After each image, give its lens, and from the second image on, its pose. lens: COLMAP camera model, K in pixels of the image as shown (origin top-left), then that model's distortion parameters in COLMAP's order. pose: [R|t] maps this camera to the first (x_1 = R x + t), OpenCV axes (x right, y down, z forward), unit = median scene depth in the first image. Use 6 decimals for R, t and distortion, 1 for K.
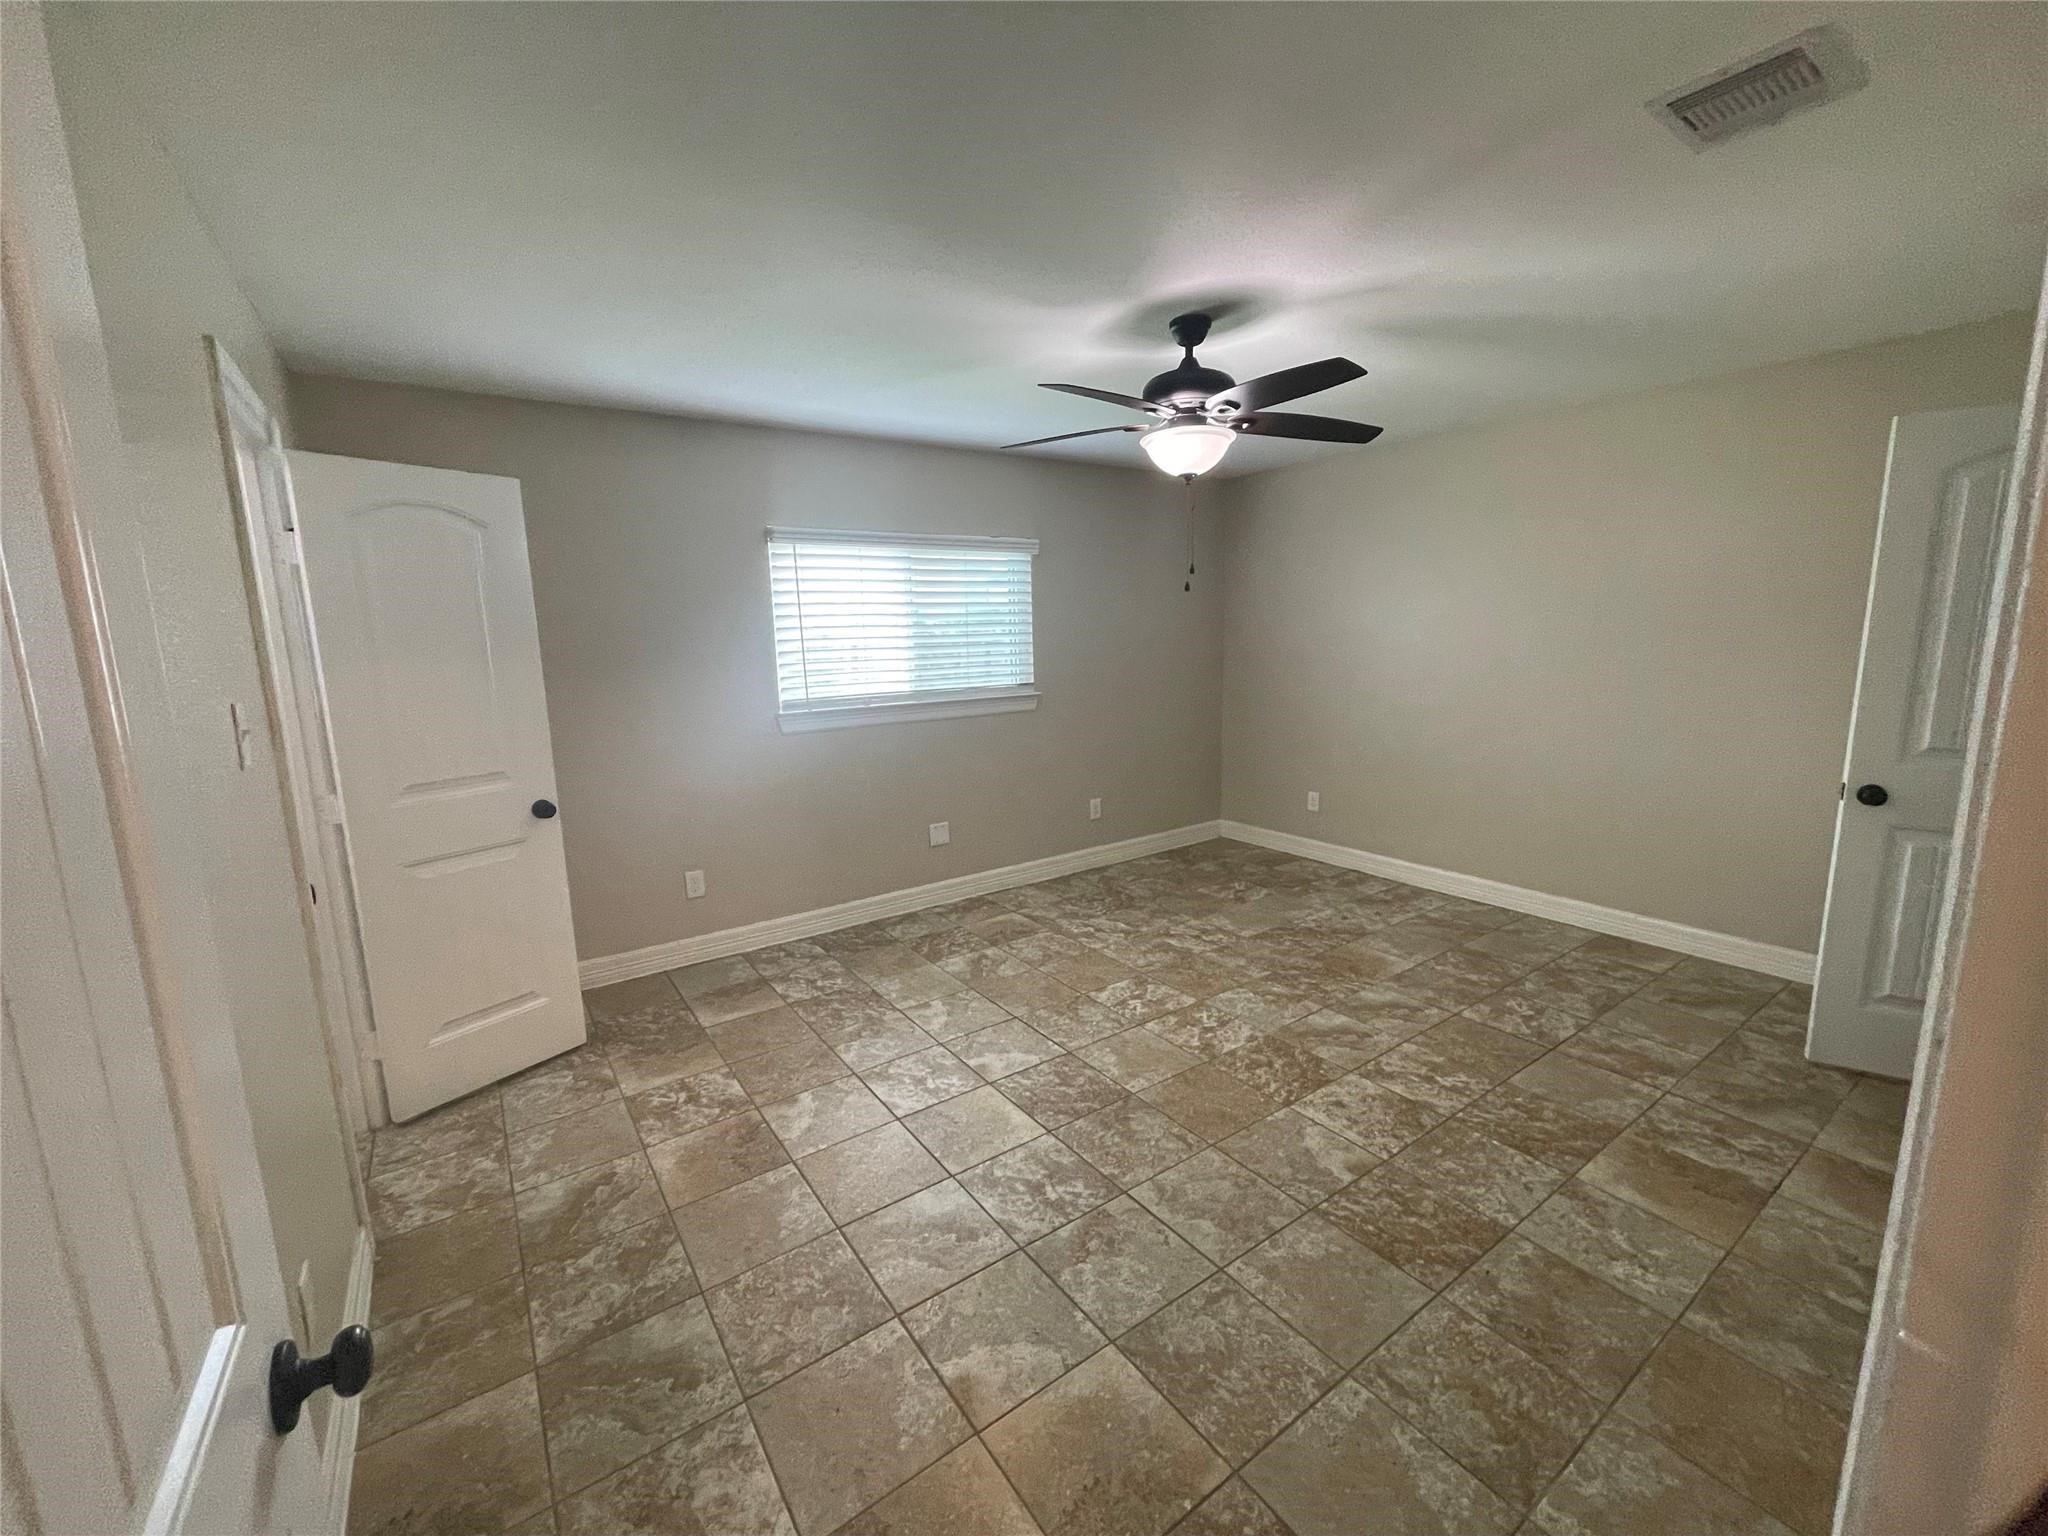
lens RADIAL K [[821.0, 0, 1026.7], [0, 821.0, 765.9], [0, 0, 1]] dist [-0.006030, 0.000154]
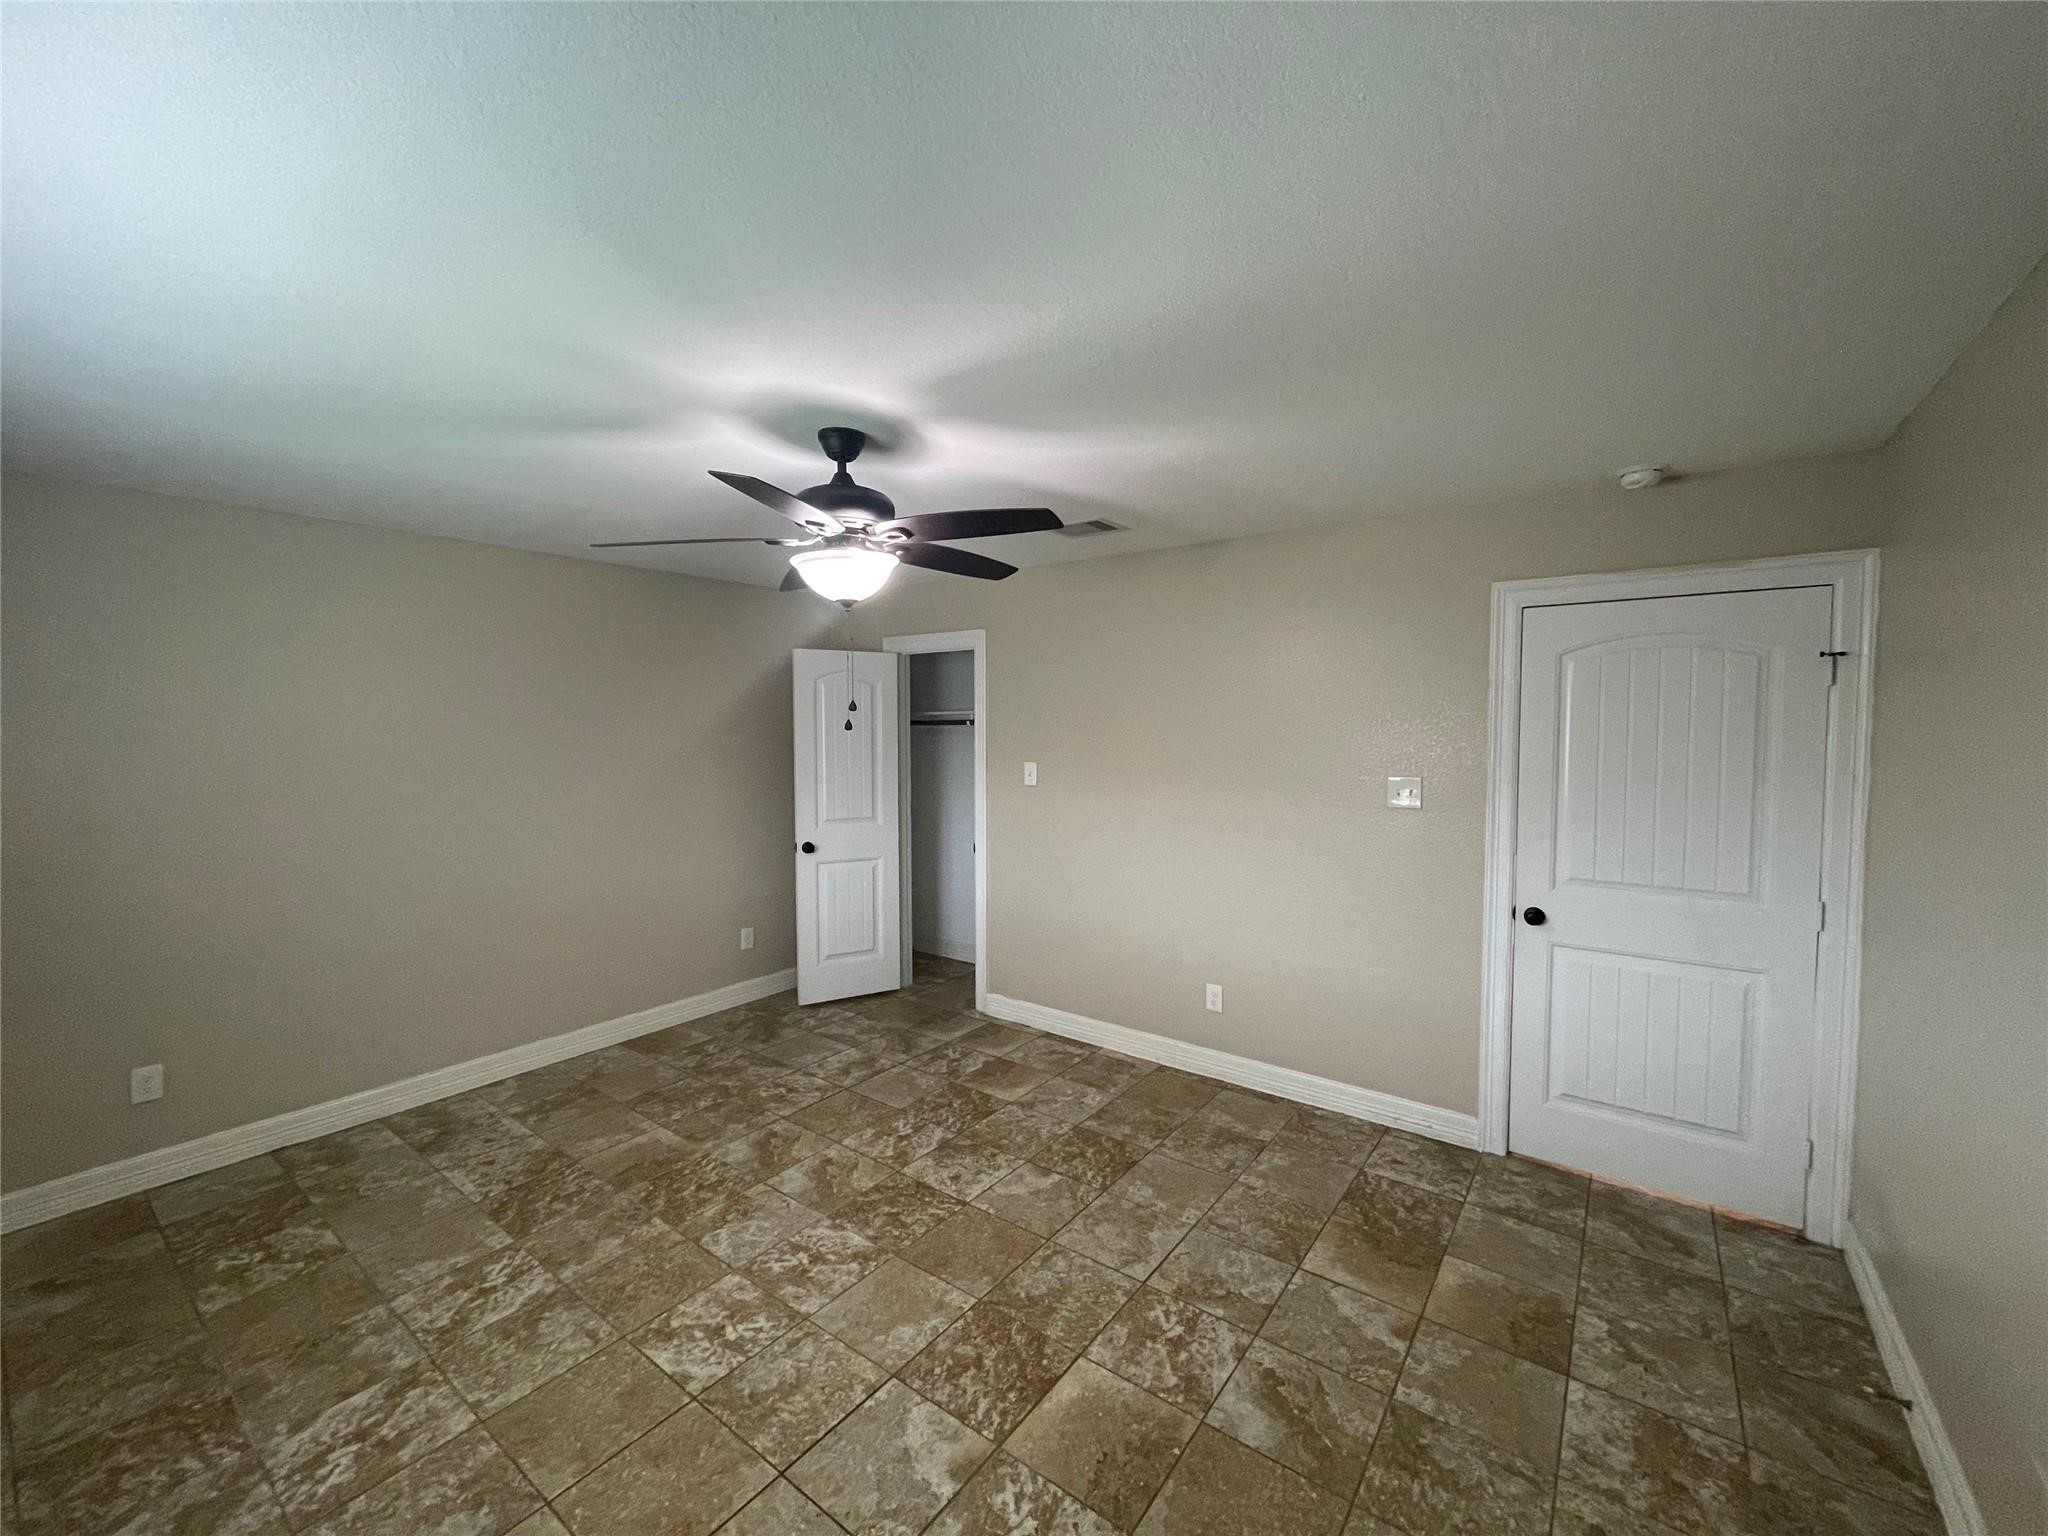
lens RADIAL K [[821.0, 0, 1024.3], [0, 821.0, 756.0], [0, 0, 1]] dist [-0.006030, 0.000154]
pose [[-0.307810, -0.011009, 0.951384, -0.589122], [0.172172, 0.982780, 0.067077, -0.180744], [-0.935740, 0.184449, -0.300615, 0.932415]]
